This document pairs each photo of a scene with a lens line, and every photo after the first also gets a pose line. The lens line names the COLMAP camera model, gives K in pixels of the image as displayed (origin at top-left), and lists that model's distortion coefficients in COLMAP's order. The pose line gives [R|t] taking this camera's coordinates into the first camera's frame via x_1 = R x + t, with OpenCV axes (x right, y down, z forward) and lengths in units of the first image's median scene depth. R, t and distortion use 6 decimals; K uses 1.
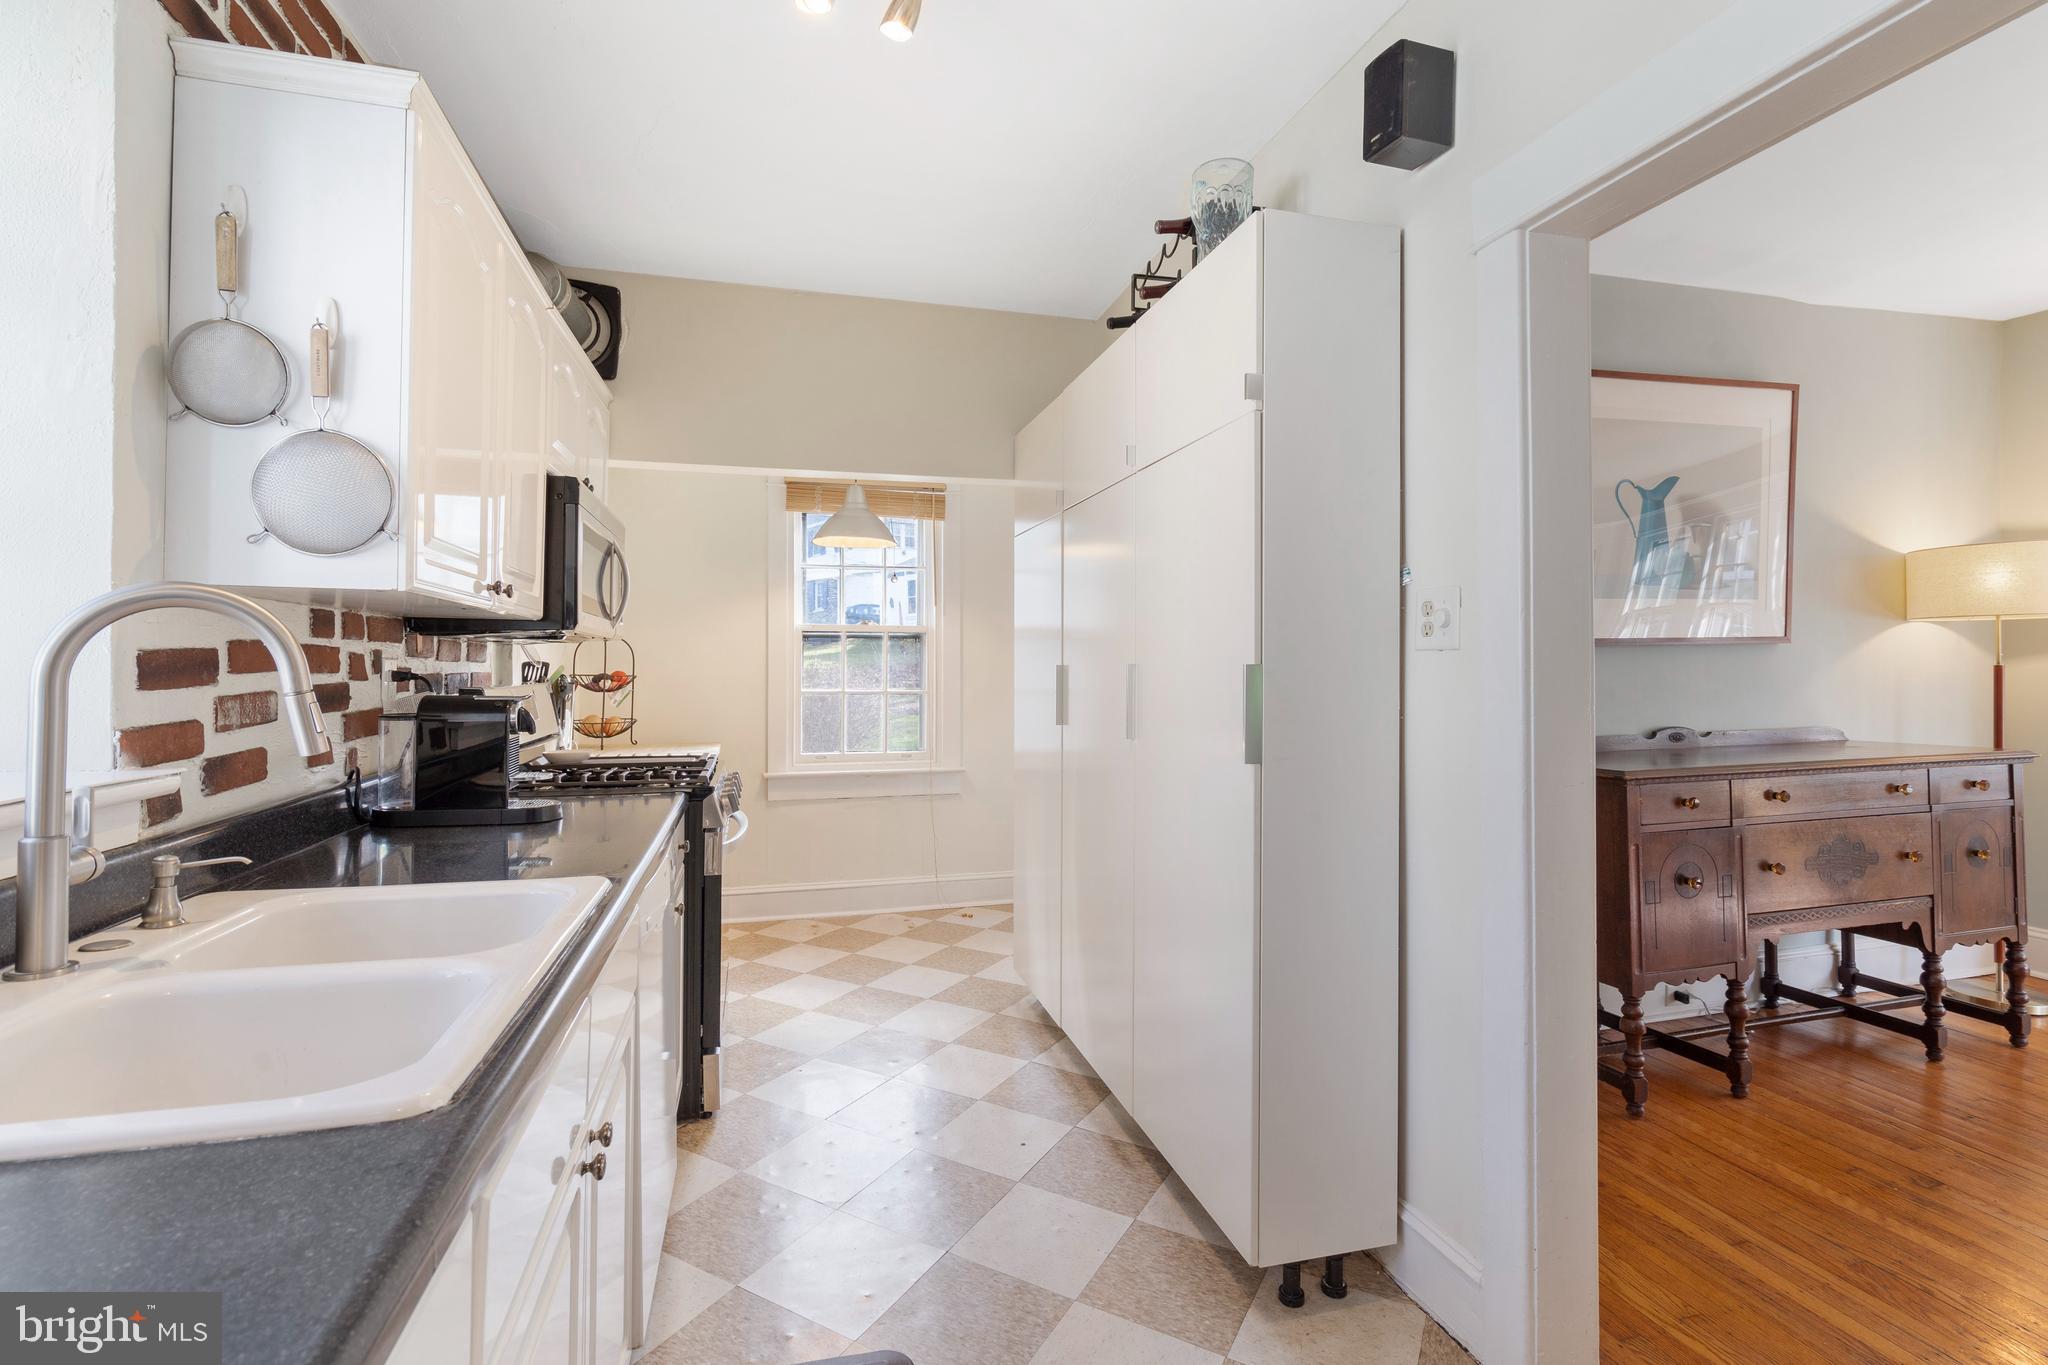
lens RADIAL K [[942.6, 0, 1022.3], [0, 942.6, 667.5], [0, 0, 1]] dist [0.005791, 0.000463]
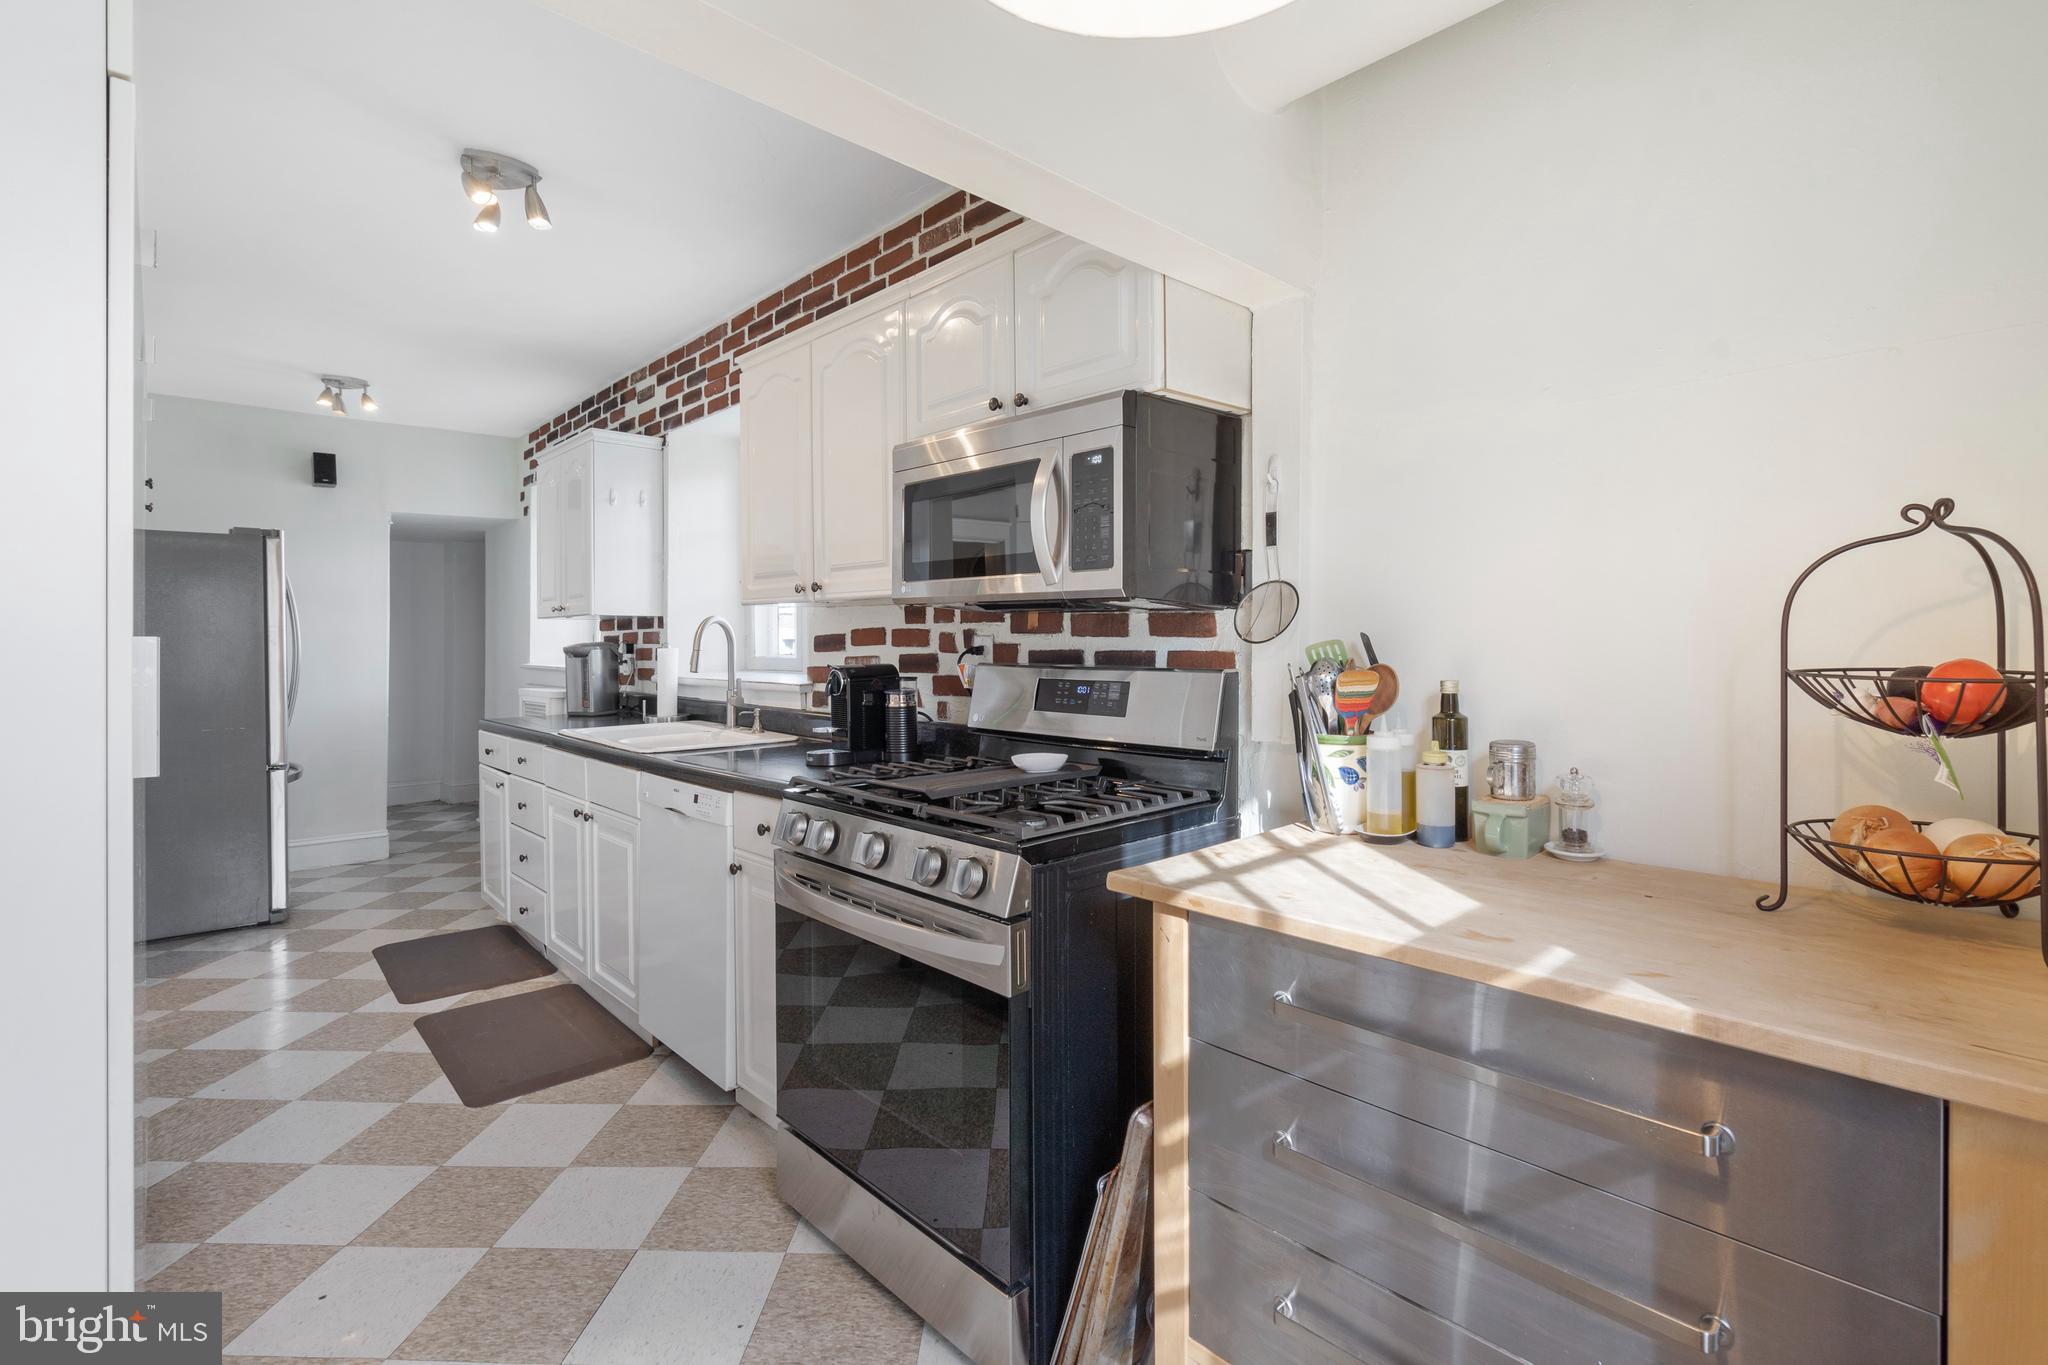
lens RADIAL K [[942.6, 0, 1011.0], [0, 942.6, 651.2], [0, 0, 1]] dist [0.005791, 0.000463]
pose [[-0.887001, 0.001825, -0.461764, -0.161860], [-0.002626, 0.999956, 0.008996, -0.001096], [0.461760, 0.009192, -0.886957, 2.327599]]
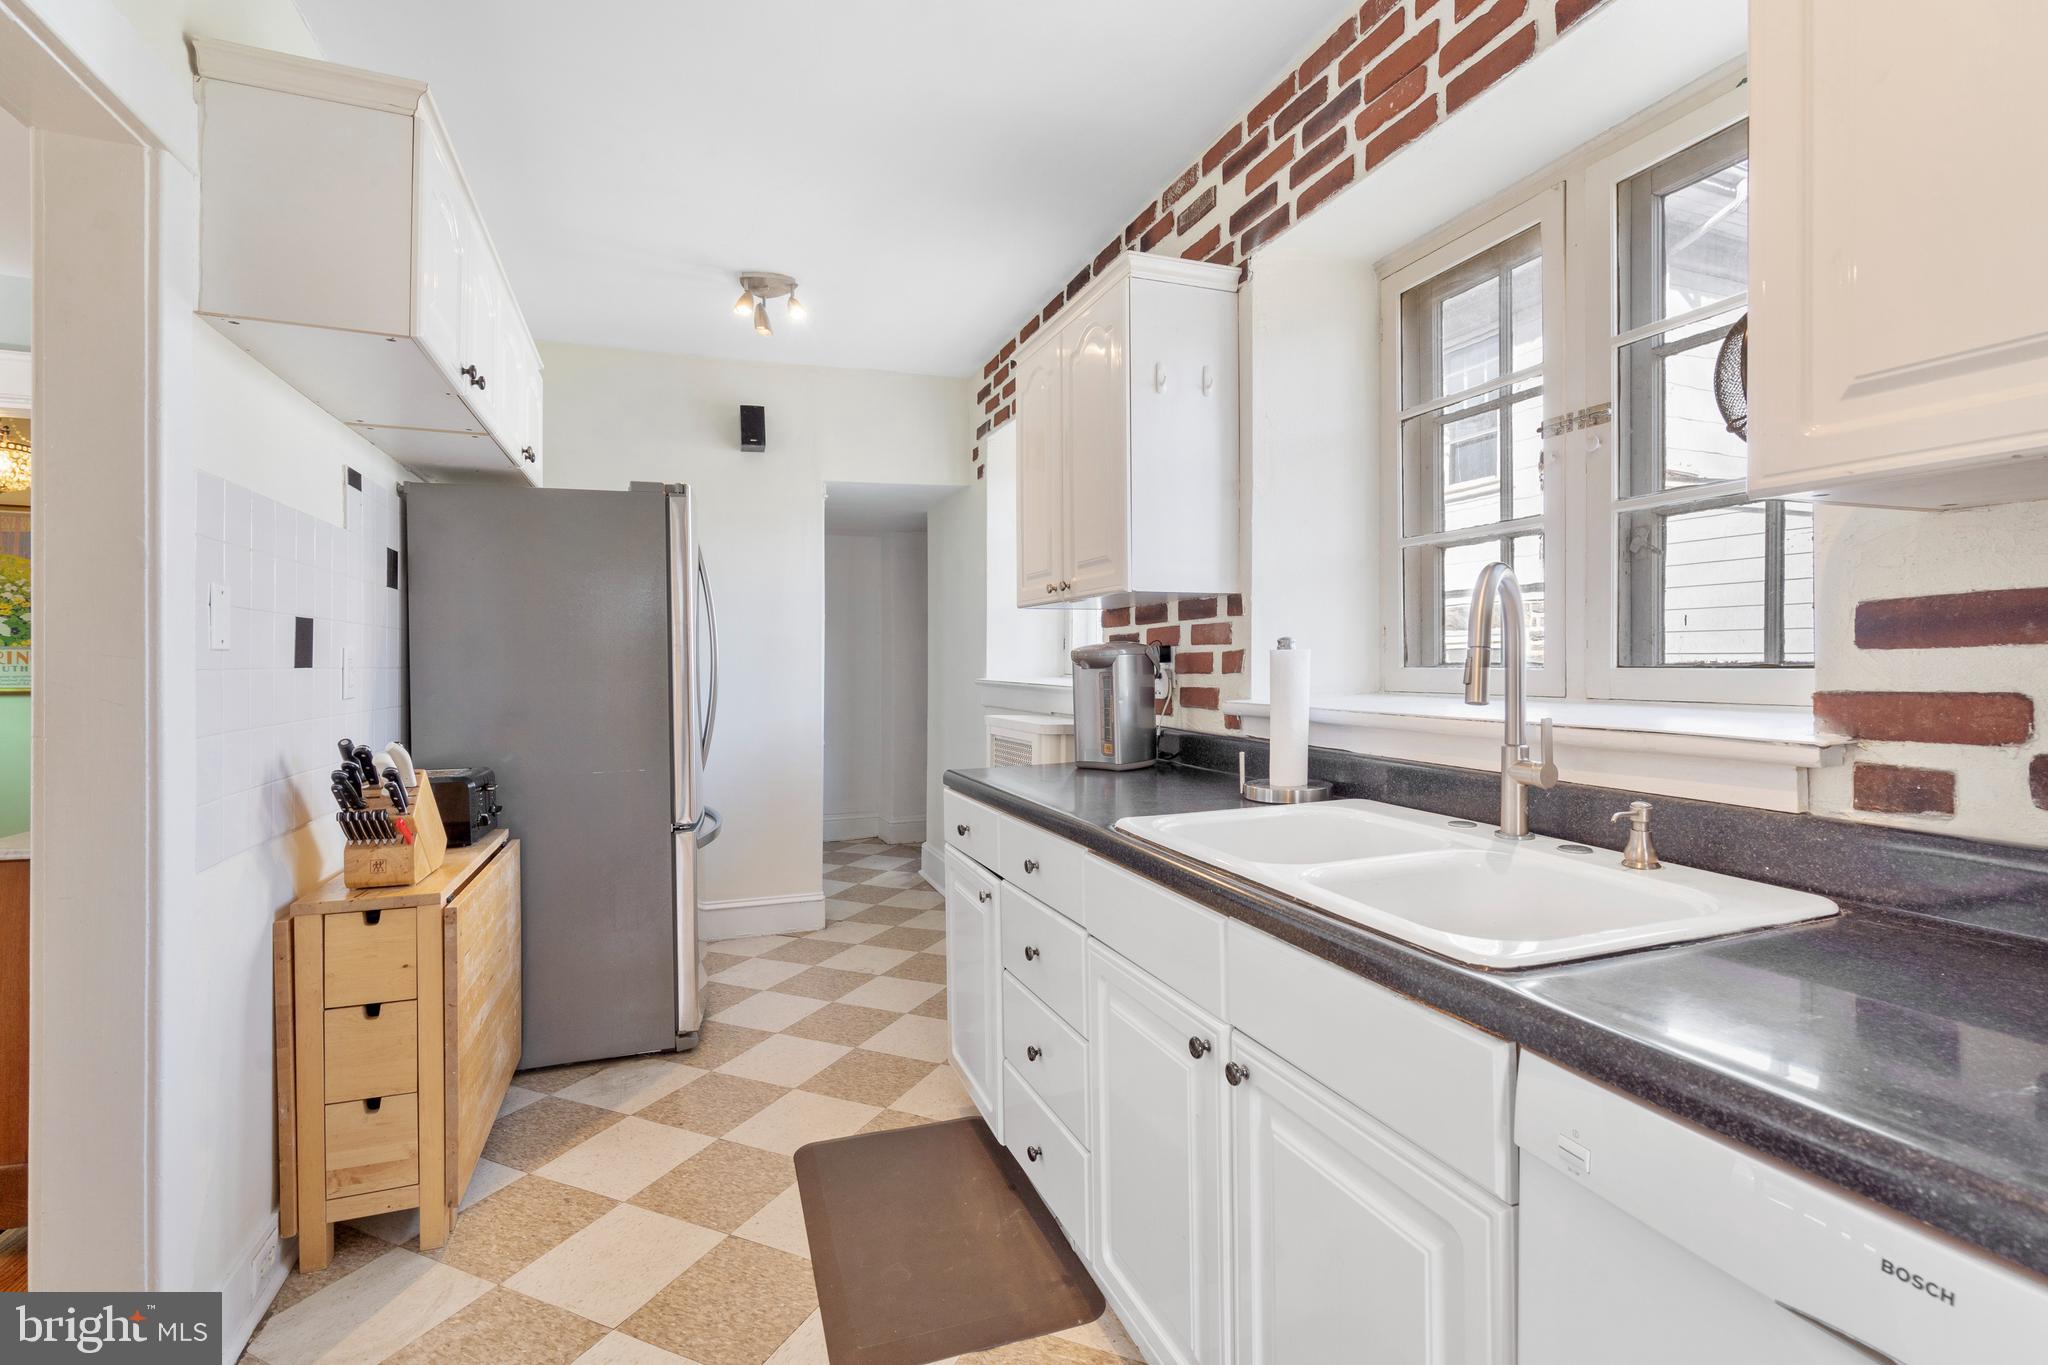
lens RADIAL K [[942.6, 0, 1024.4], [0, 942.6, 665.7], [0, 0, 1]] dist [0.005791, 0.000463]
pose [[-0.995091, 0.004693, -0.098855, -0.066024], [0.003749, 0.999946, 0.009741, 0.018683], [0.098896, 0.009323, -0.995054, 1.218042]]
